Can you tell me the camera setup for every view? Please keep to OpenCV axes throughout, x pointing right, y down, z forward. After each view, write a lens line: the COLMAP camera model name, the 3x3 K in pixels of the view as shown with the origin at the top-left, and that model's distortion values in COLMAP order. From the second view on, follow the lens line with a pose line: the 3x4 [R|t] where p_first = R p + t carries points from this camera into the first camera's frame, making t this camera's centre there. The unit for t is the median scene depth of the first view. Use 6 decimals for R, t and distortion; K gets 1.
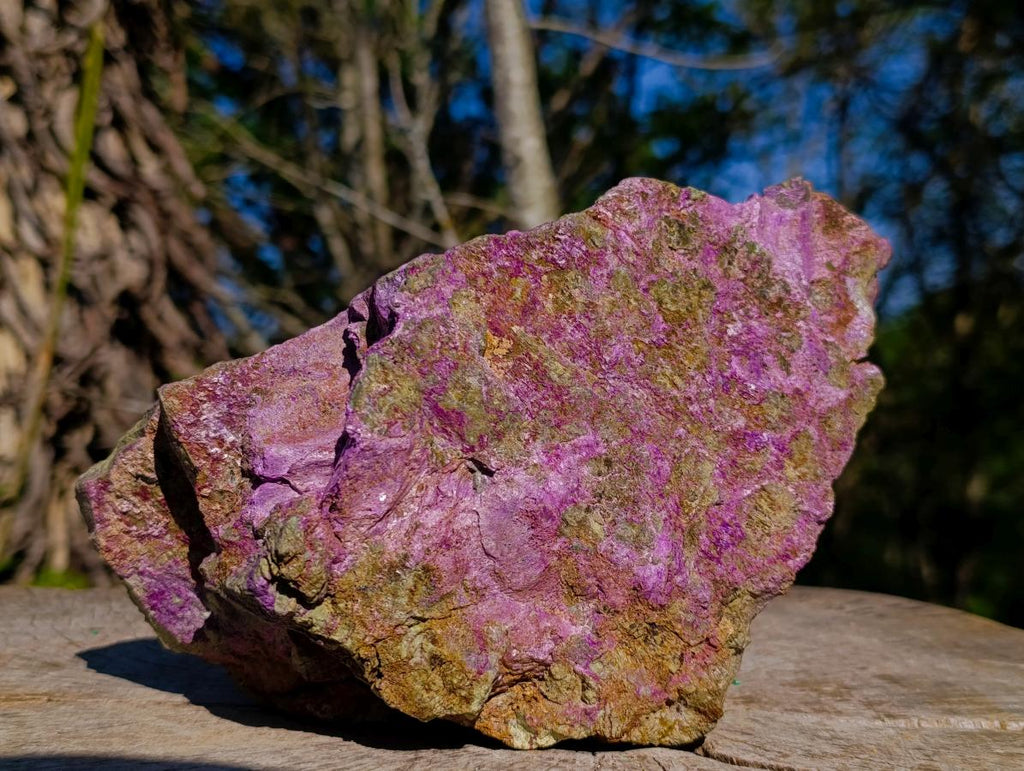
lens RADIAL K [[1456.3, 0, 526.0], [0, 1456.3, 361.2], [0, 0, 1]] dist [0.077030, 0.000000]
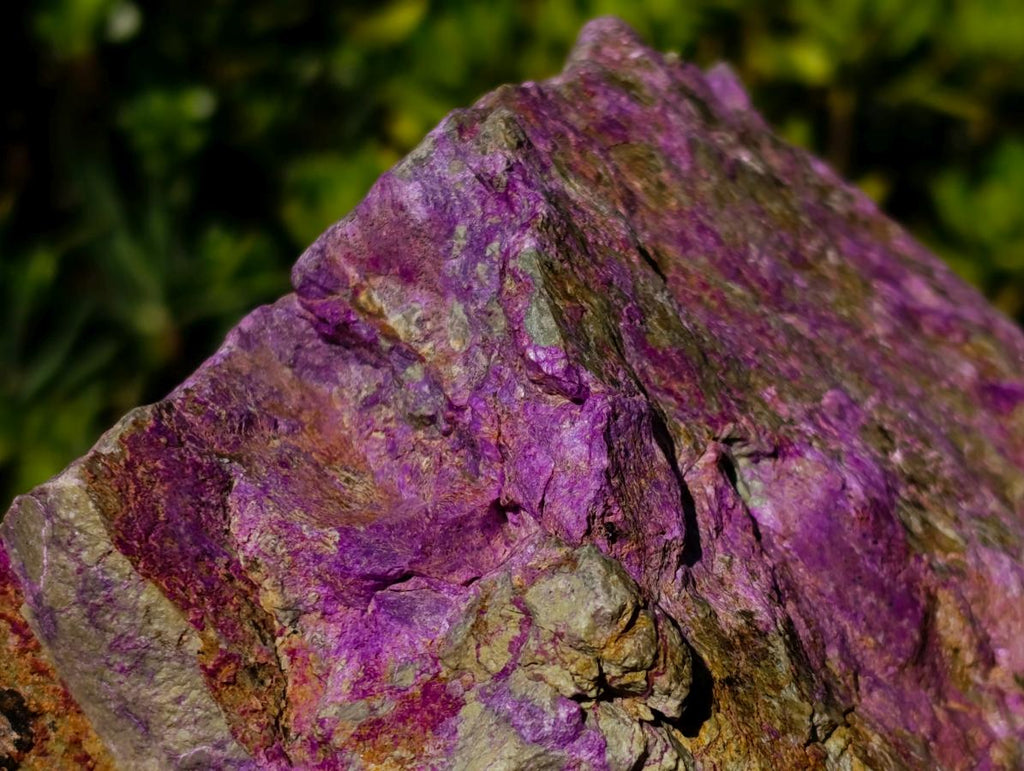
lens RADIAL K [[2912.9, 0, 512.3], [0, 2912.9, 385.2], [0, 0, 1]] dist [0.180168, 0.000000]
pose [[0.808294, -0.189084, 0.557592, -0.597632], [0.352266, 0.914136, -0.200660, 0.207867], [-0.471773, 0.358613, 0.805498, 0.228123]]
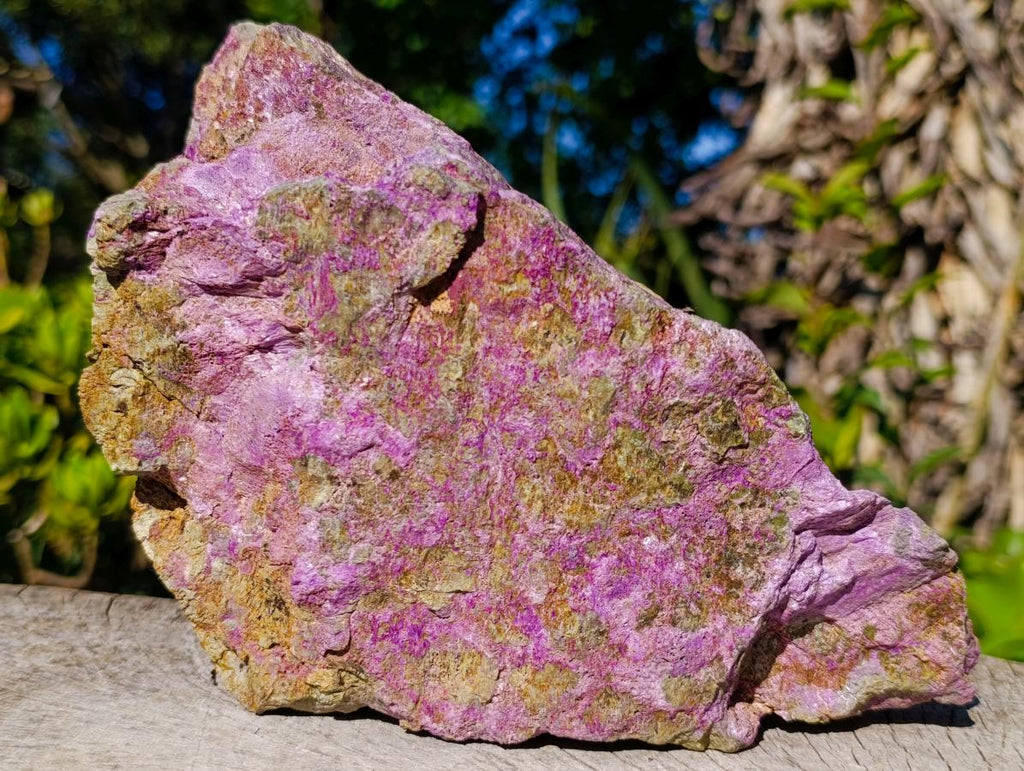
lens RADIAL K [[1456.3, 0, 533.1], [0, 1456.3, 371.9], [0, 0, 1]] dist [0.077030, 0.000000]
pose [[0.404754, 0.859075, -0.313311, 0.303706], [-0.737084, 0.509288, 0.444220, -0.403270], [0.541184, 0.051136, 0.839348, 0.294879]]
